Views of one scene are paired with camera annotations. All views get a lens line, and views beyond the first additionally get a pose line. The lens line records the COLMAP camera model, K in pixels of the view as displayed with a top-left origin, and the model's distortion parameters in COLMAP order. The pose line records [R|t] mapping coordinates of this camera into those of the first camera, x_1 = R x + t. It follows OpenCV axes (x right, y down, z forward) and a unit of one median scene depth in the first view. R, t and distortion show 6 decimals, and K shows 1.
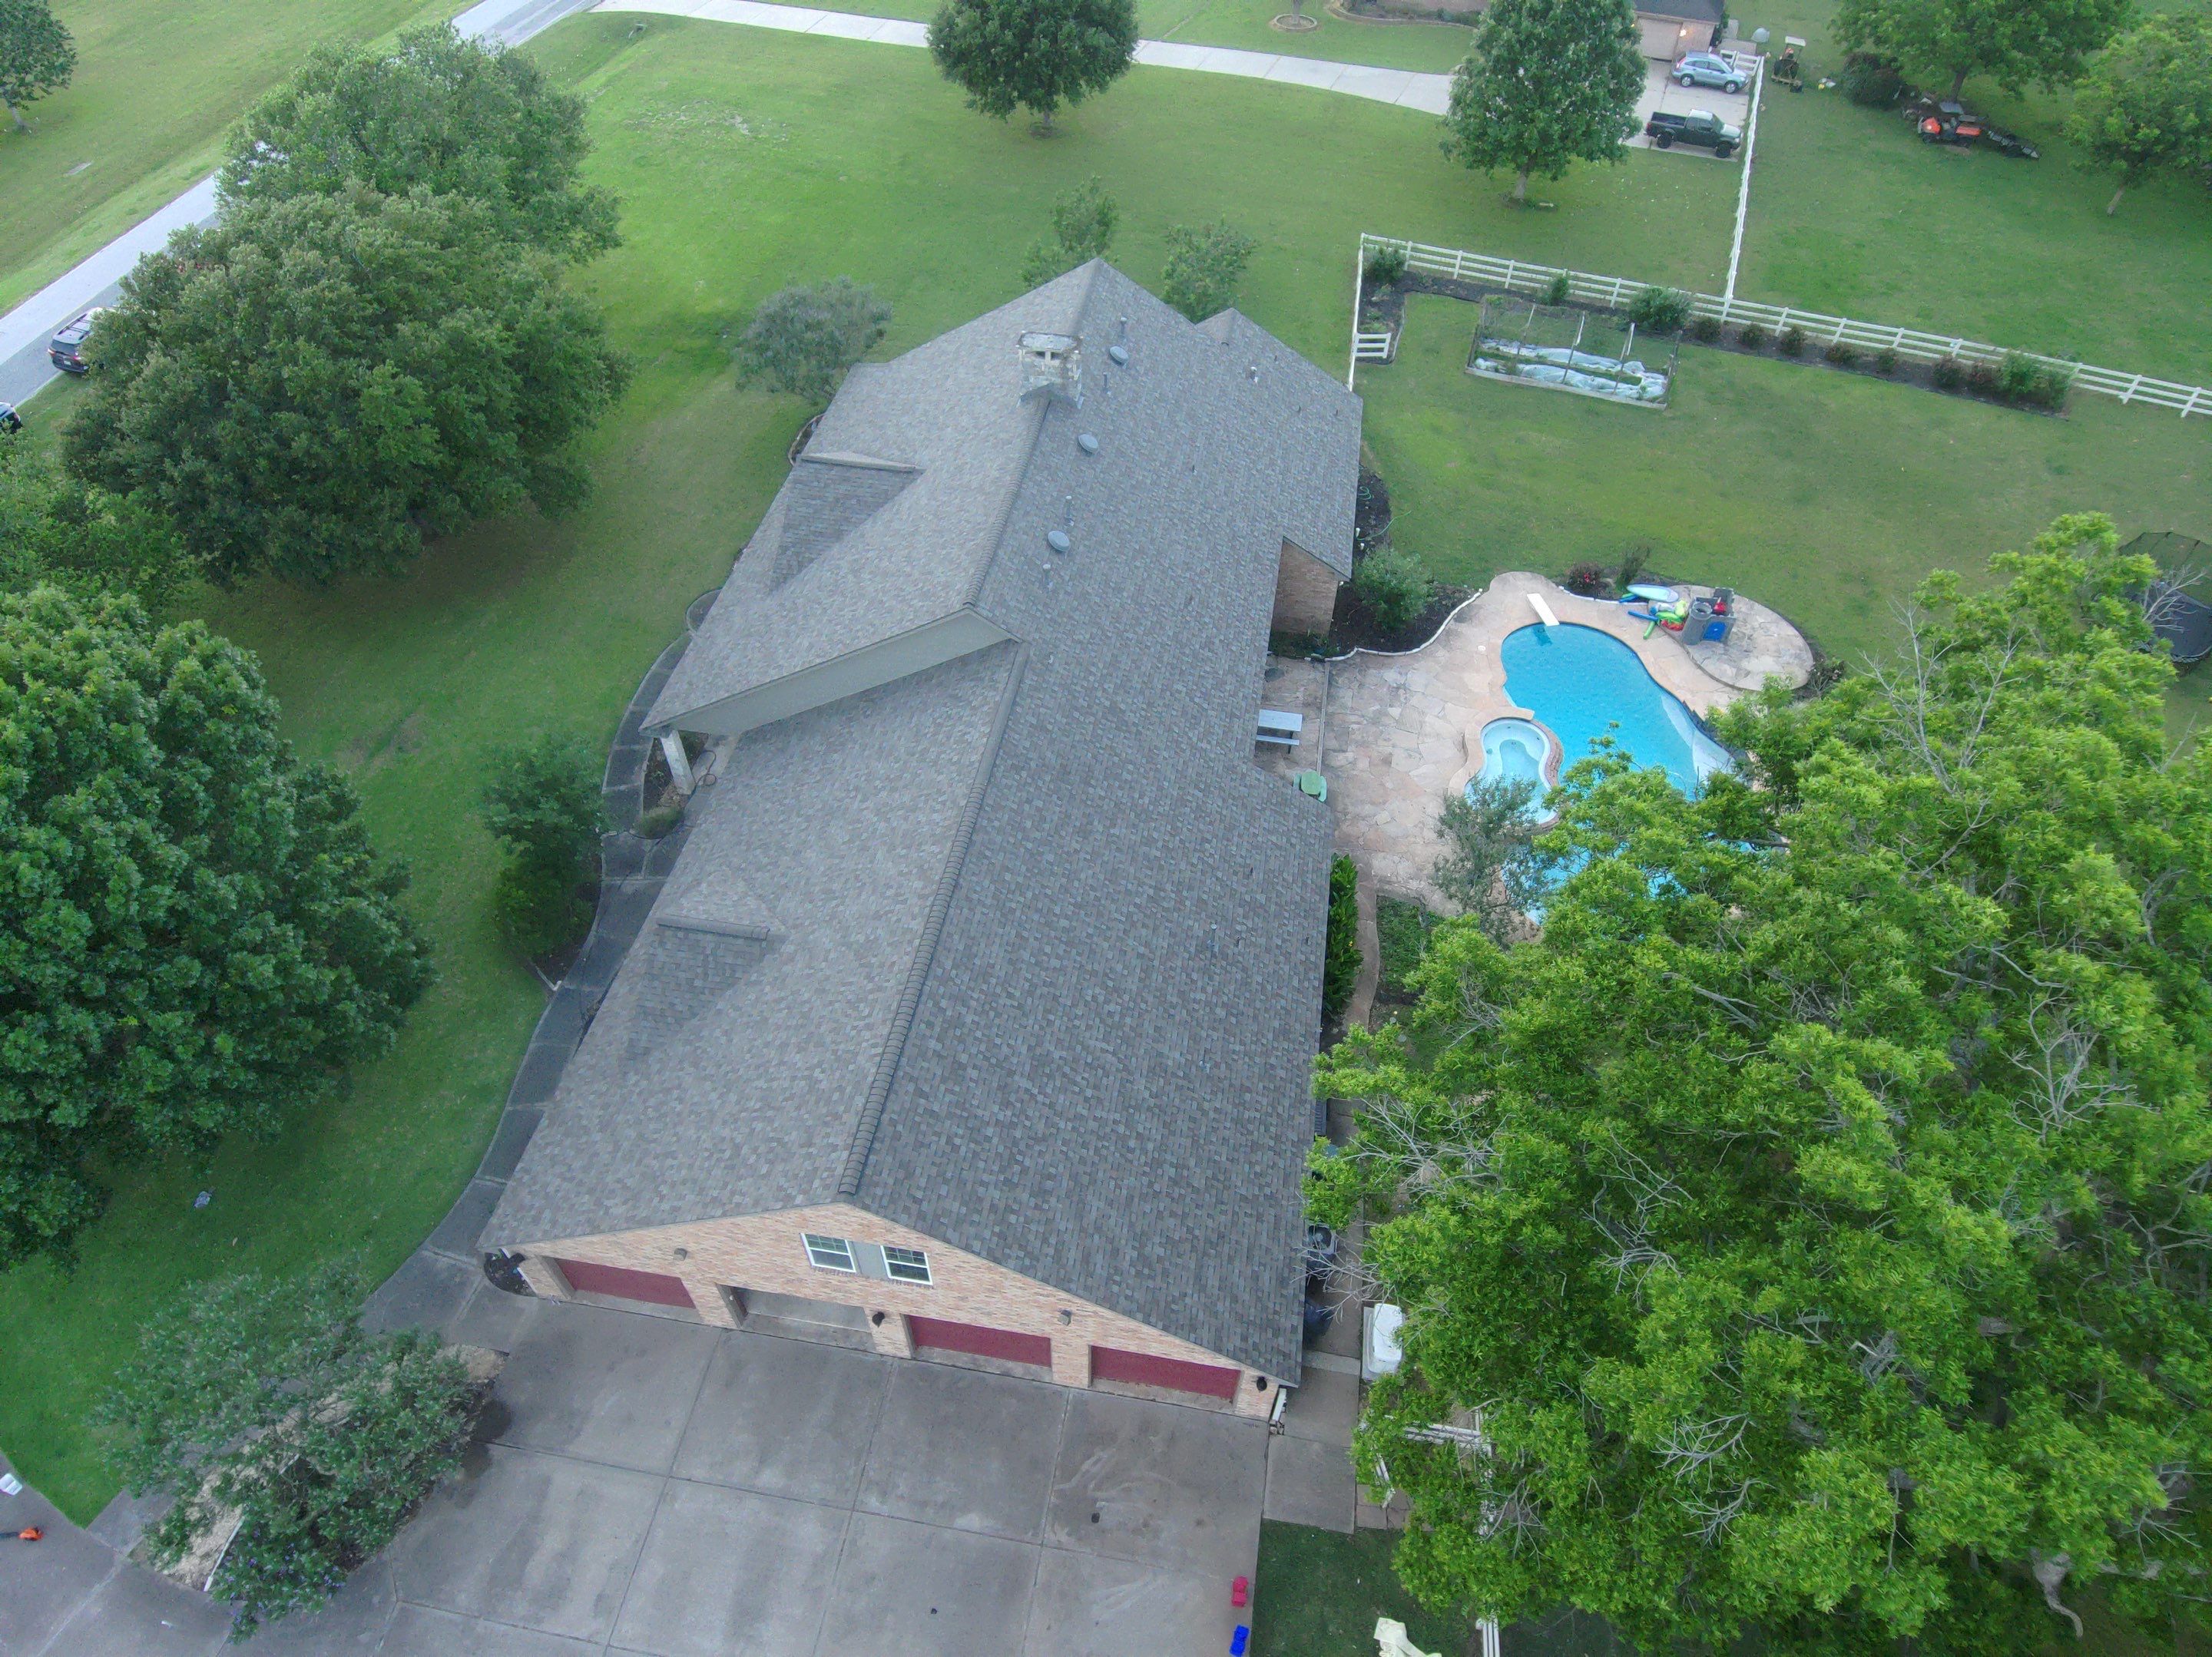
lens RADIAL K [[1329.6, 0, 1110.2], [0, 1329.6, 801.3], [0, 0, 1]] dist [0.062494, -0.085484]
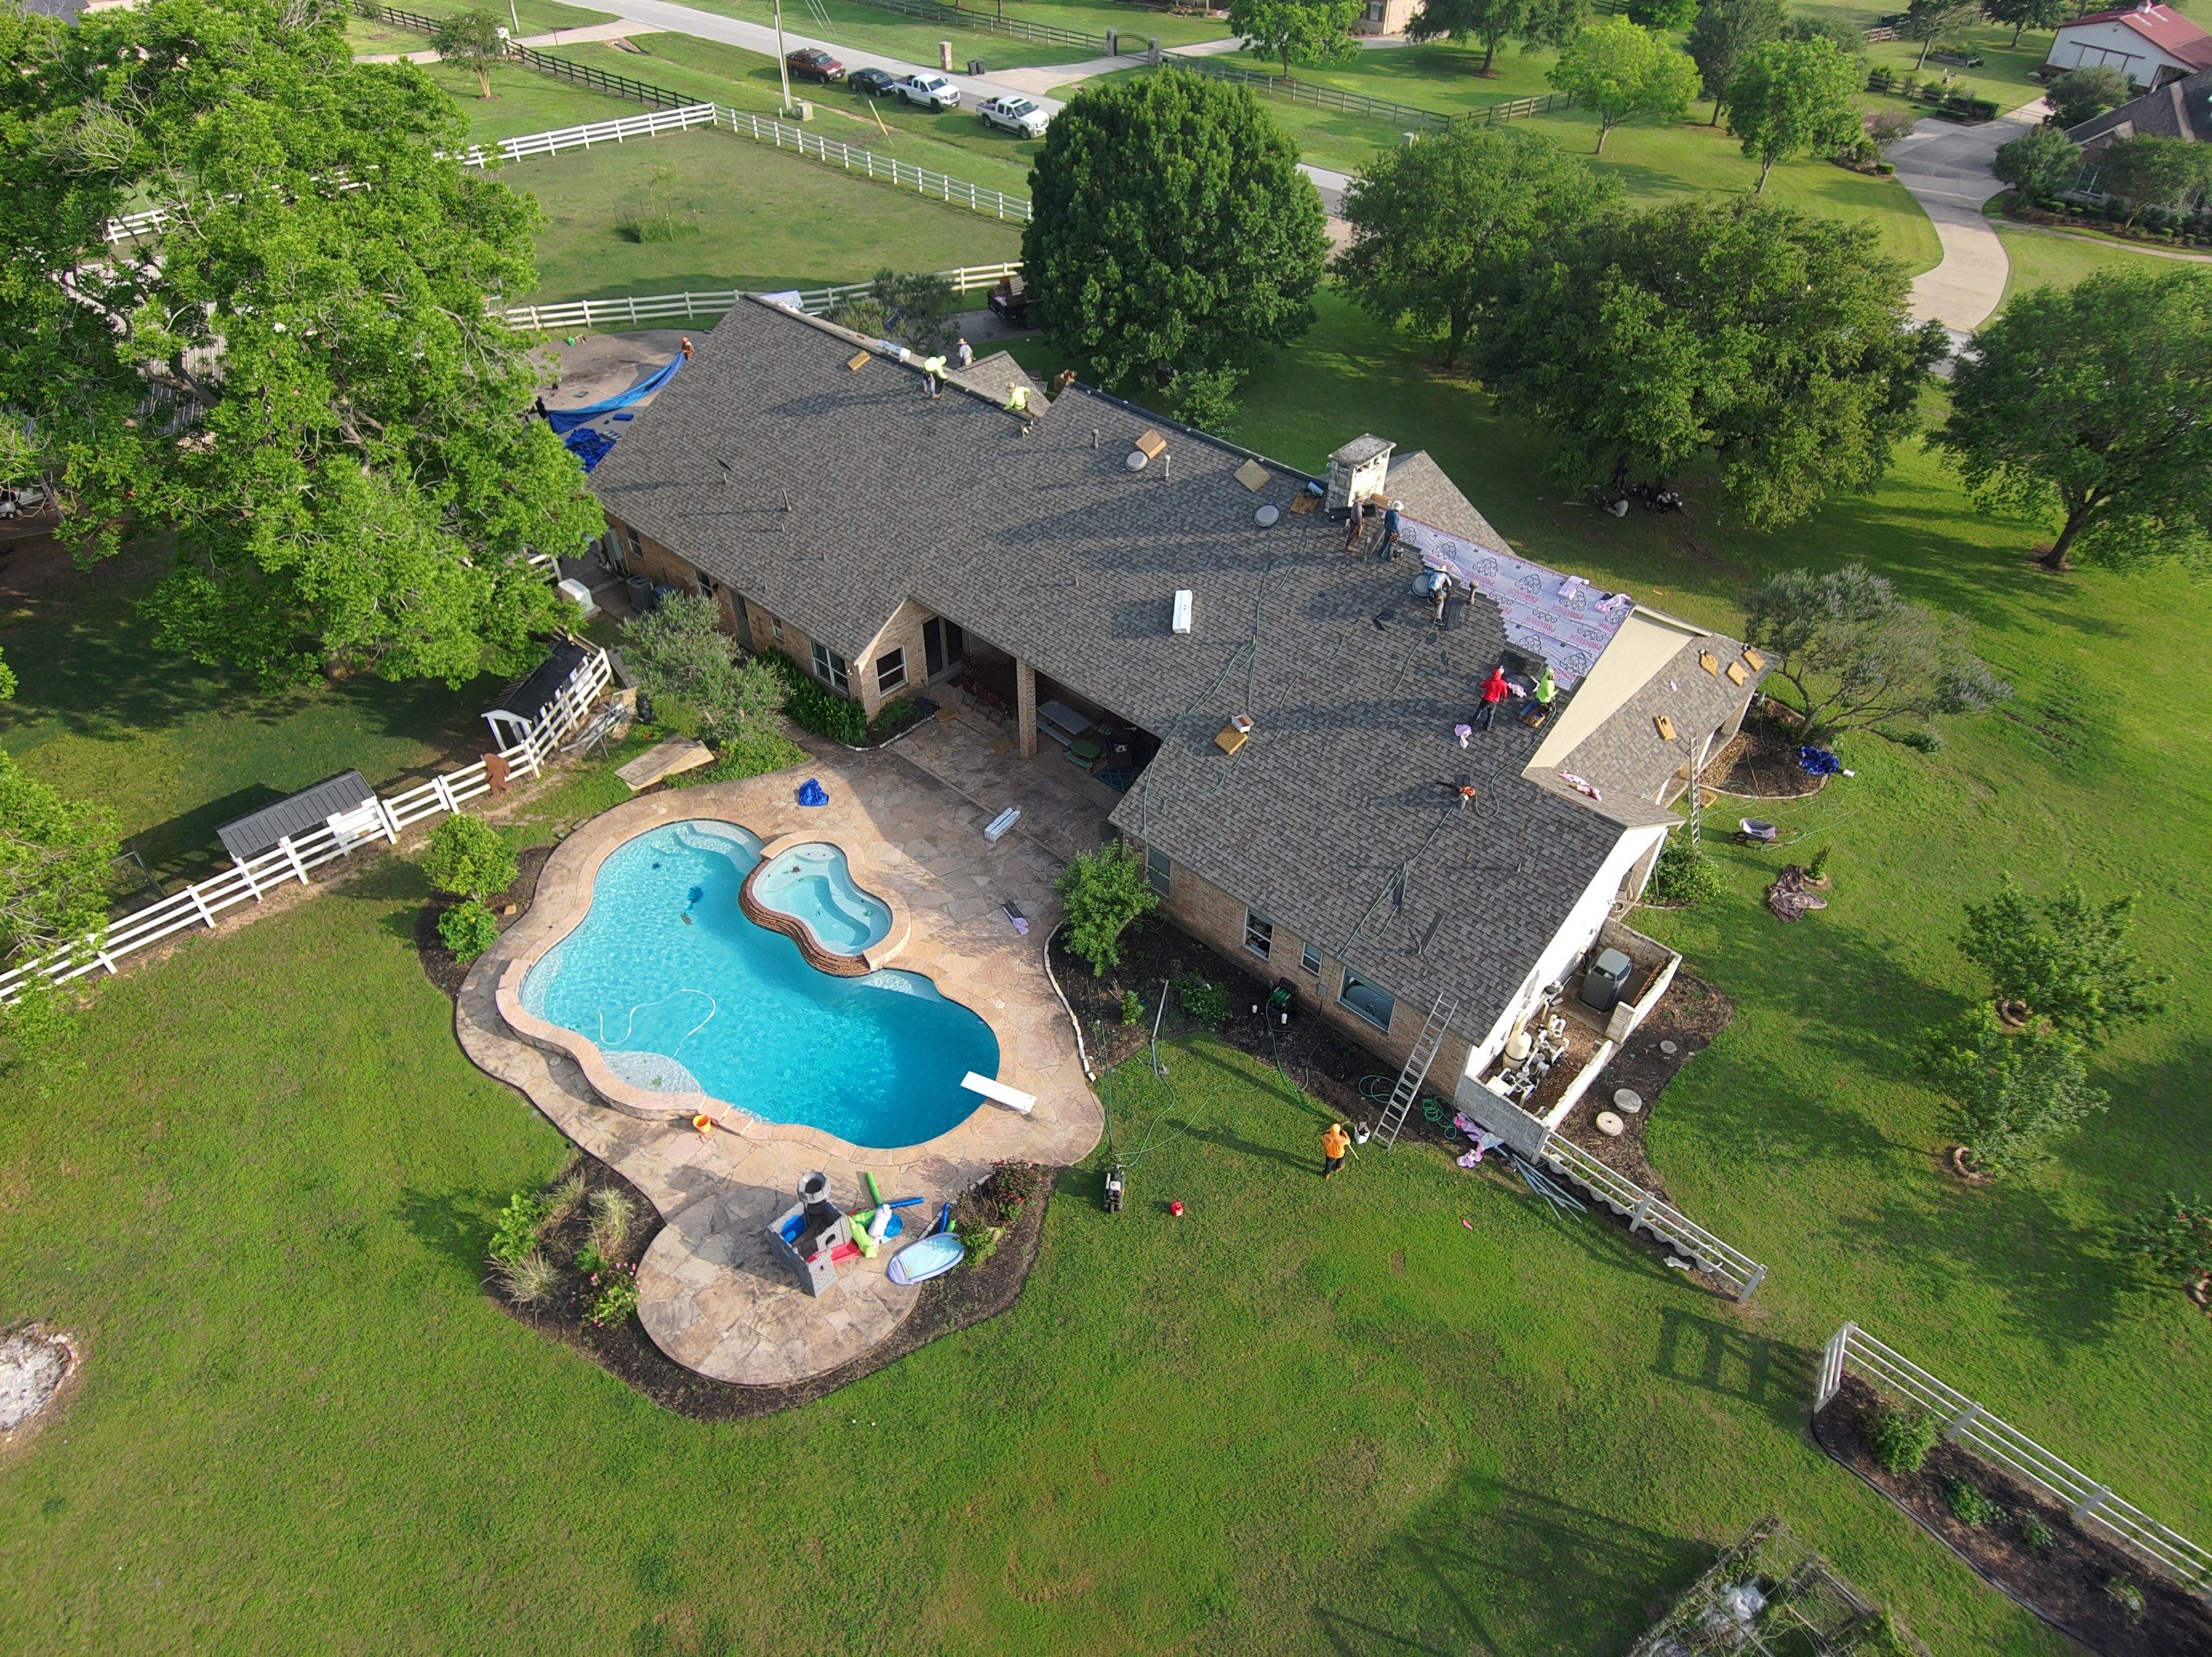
lens RADIAL K [[1302.1, 0, 1113.7], [0, 1302.1, 828.6], [0, 0, 1]] dist [0.092715, -0.124113]
pose [[-0.543124, 0.538458, -0.644266, 0.557680], [-0.629005, 0.247363, 0.736997, -0.606851], [0.556210, 0.805527, 0.204344, 0.677438]]
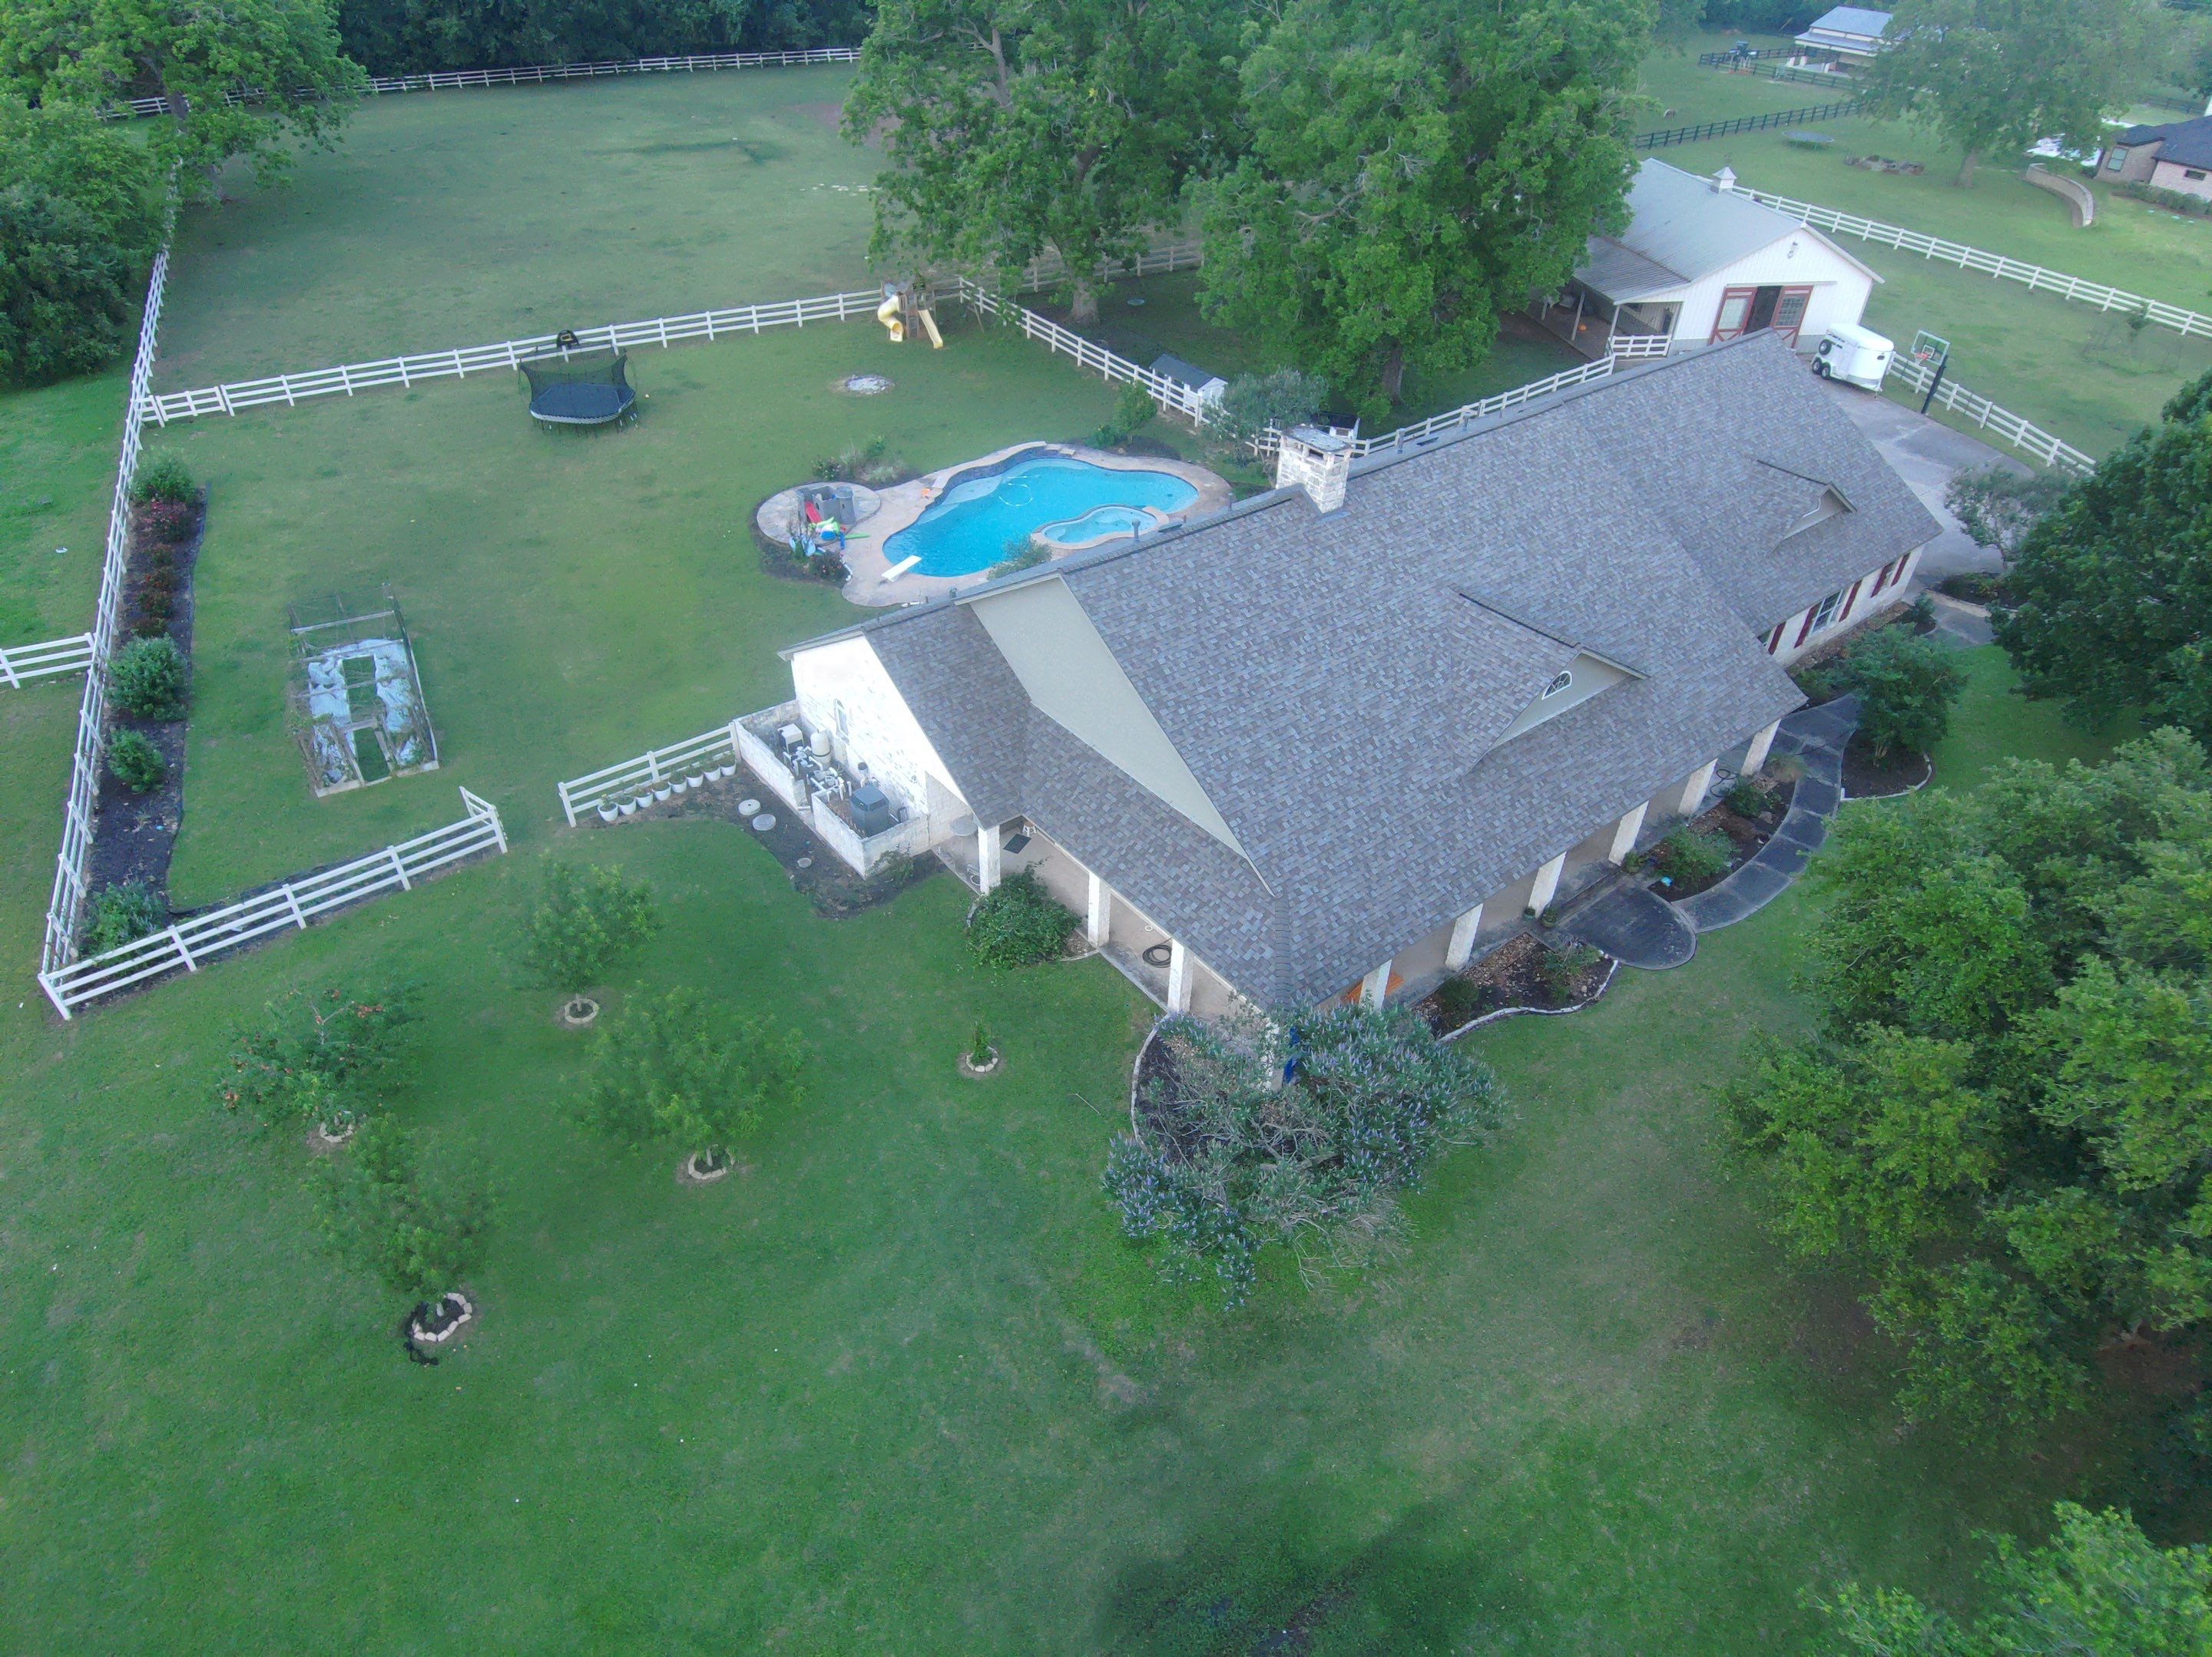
lens RADIAL K [[1302.1, 0, 1113.7], [0, 1302.1, 828.6], [0, 0, 1]] dist [0.092715, -0.124113]
pose [[-0.749242, -0.436788, 0.497849, -0.349071], [0.451064, 0.213884, 0.866484, -0.789830], [-0.484951, 0.873768, 0.036769, 0.911957]]
